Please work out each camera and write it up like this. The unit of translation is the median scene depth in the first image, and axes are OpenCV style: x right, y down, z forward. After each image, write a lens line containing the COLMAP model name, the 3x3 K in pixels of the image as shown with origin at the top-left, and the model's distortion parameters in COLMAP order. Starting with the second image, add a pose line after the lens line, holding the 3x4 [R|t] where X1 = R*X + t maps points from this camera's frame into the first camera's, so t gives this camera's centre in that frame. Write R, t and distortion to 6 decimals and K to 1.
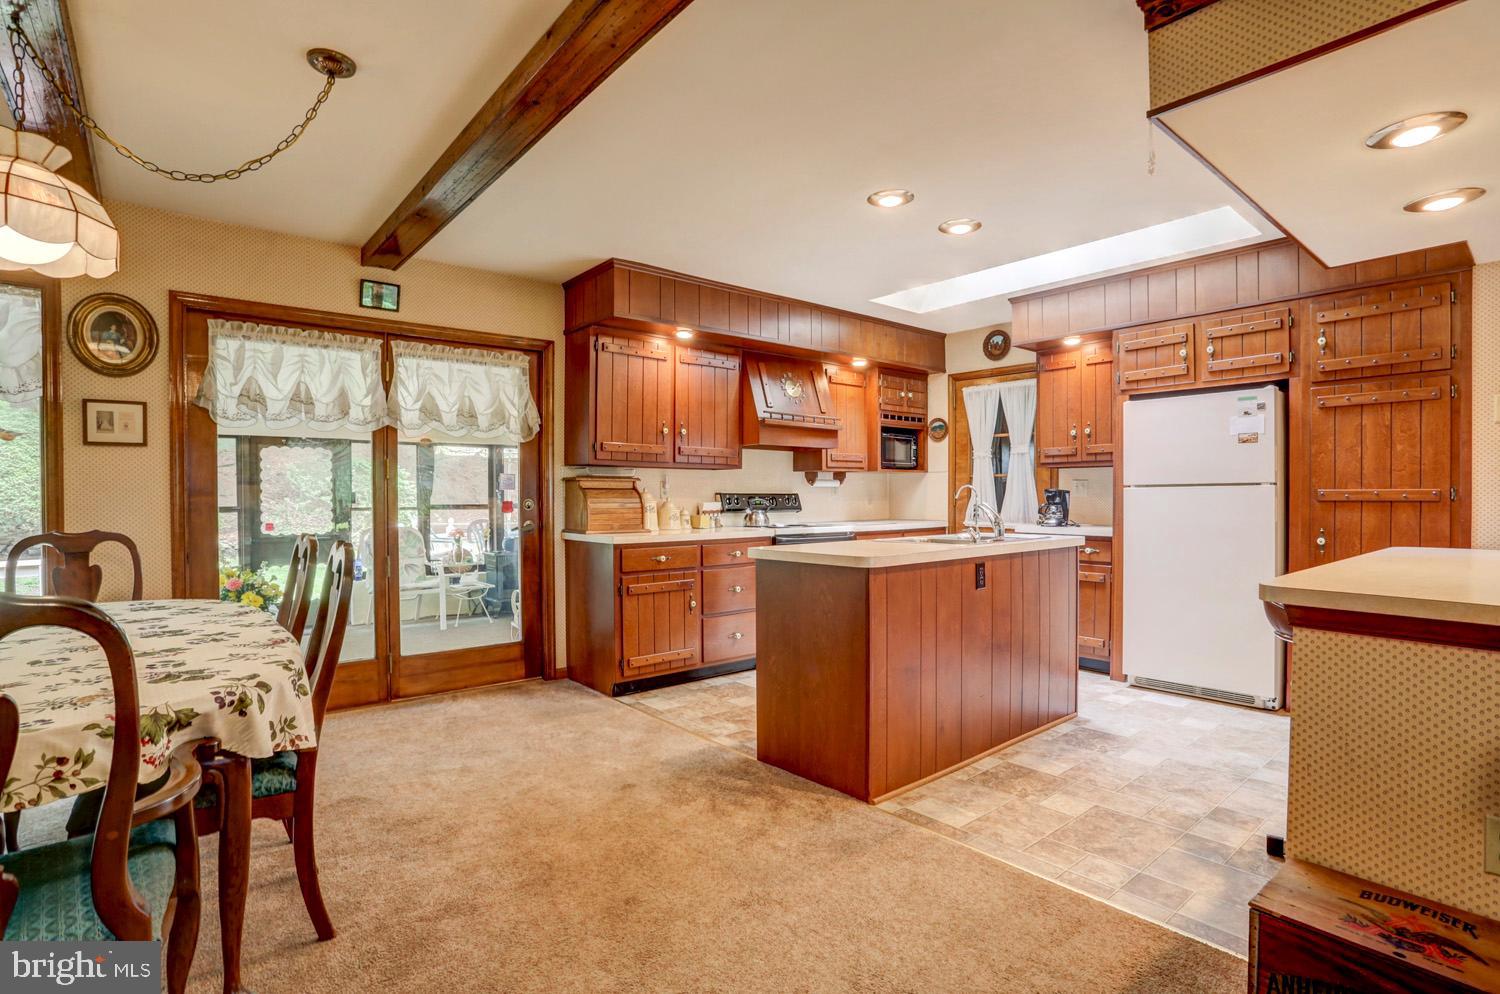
lens RADIAL K [[735.4, 0, 750.0], [0, 735.4, 497.0], [0, 0, 1]] dist [-0.068479, 0.032443]
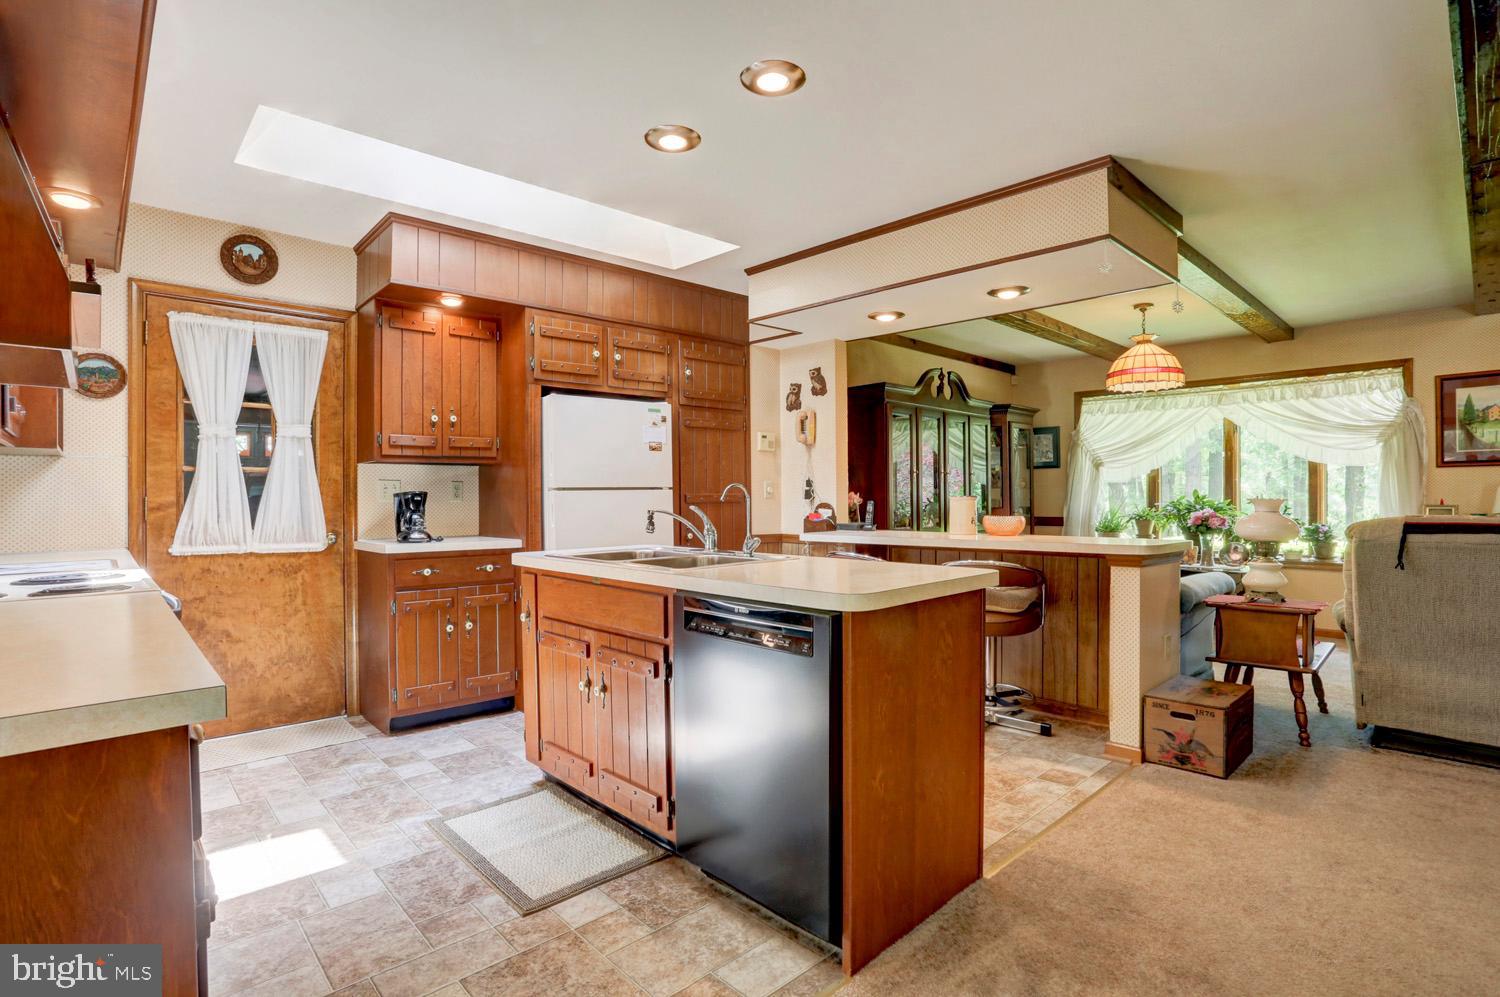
lens RADIAL K [[735.4, 0, 750.0], [0, 735.4, 498.5], [0, 0, 1]] dist [-0.068479, 0.032443]
pose [[-0.059747, 0.004776, 0.998202, -0.368722], [0.011770, 0.999922, -0.004080, 0.003392], [-0.998144, 0.011505, -0.059798, 0.774099]]
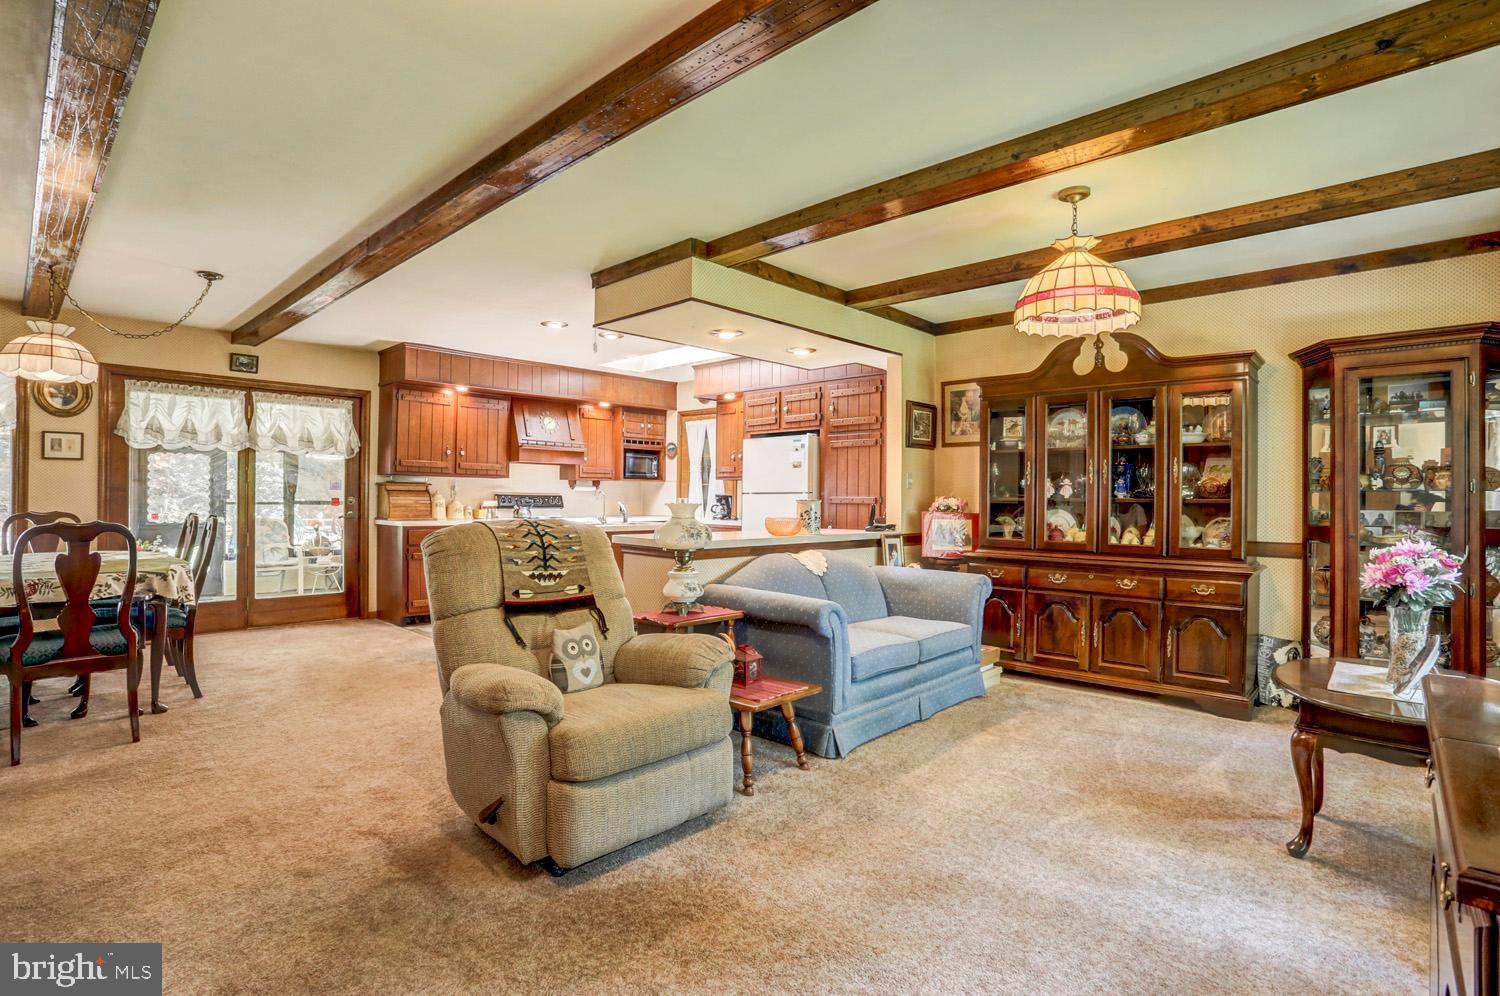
lens RADIAL K [[735.4, 0, 750.0], [0, 735.4, 498.0], [0, 0, 1]] dist [-0.068479, 0.032443]
pose [[0.992912, 0.012158, 0.118231, 0.327293], [-0.011780, 0.999923, -0.003892, 0.001326], [-0.118269, 0.002472, 0.992979, -0.550711]]
